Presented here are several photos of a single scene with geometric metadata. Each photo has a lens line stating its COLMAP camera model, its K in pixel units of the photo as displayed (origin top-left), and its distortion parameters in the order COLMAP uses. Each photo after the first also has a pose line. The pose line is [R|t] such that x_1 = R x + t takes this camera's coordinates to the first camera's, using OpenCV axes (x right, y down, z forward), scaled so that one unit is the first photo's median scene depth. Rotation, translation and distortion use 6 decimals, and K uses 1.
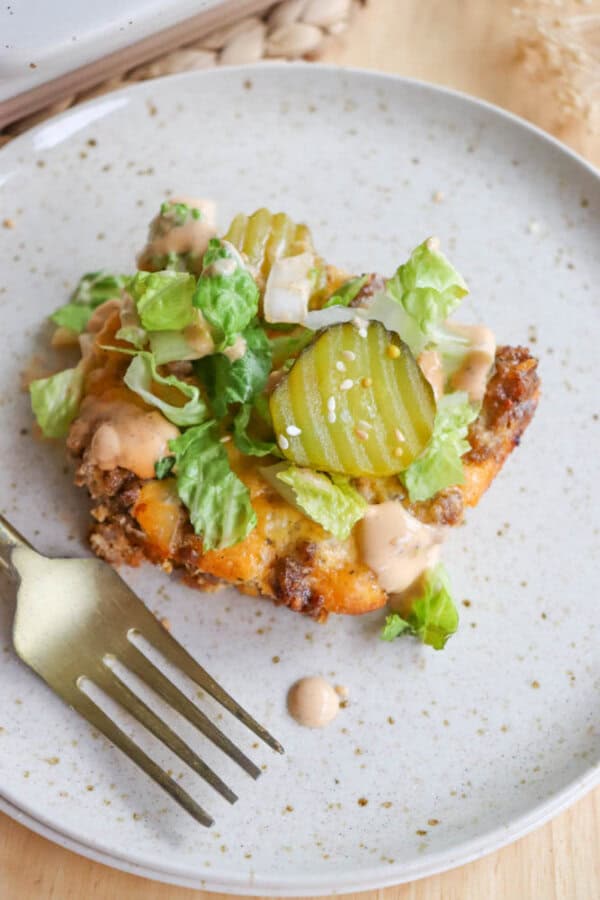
lens RADIAL K [[1435.1, 0, 300.0], [0, 1435.1, 450.0], [0, 0, 1]] dist [0.022387, 0.010215]
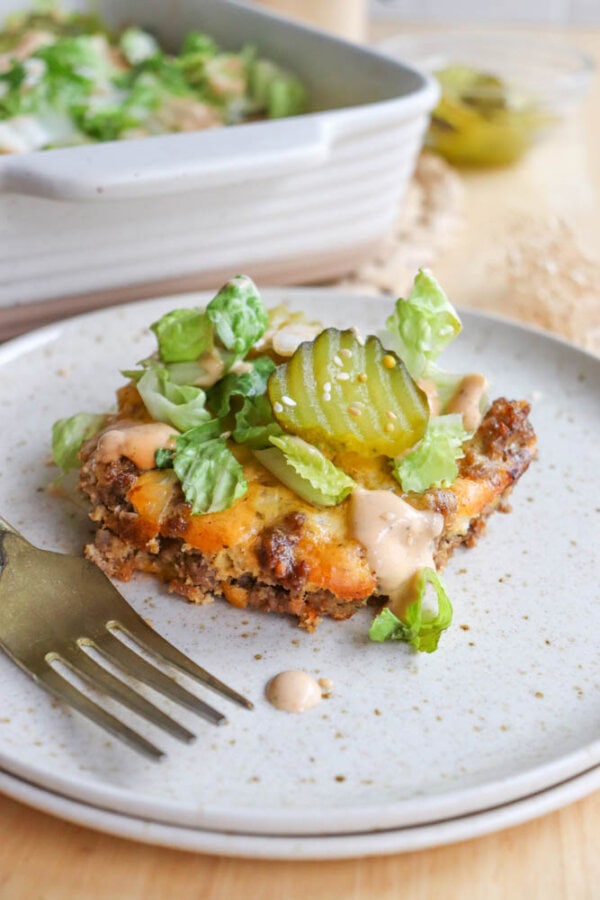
lens RADIAL K [[1341.6, 0, 300.0], [0, 1341.6, 450.0], [0, 0, 1]] dist [-0.020372, -0.015199]
pose [[0.996220, 0.026496, -0.082730, 0.081720], [-0.068966, 0.820306, -0.567751, 0.545717], [0.052821, 0.571310, 0.819033, 0.214154]]
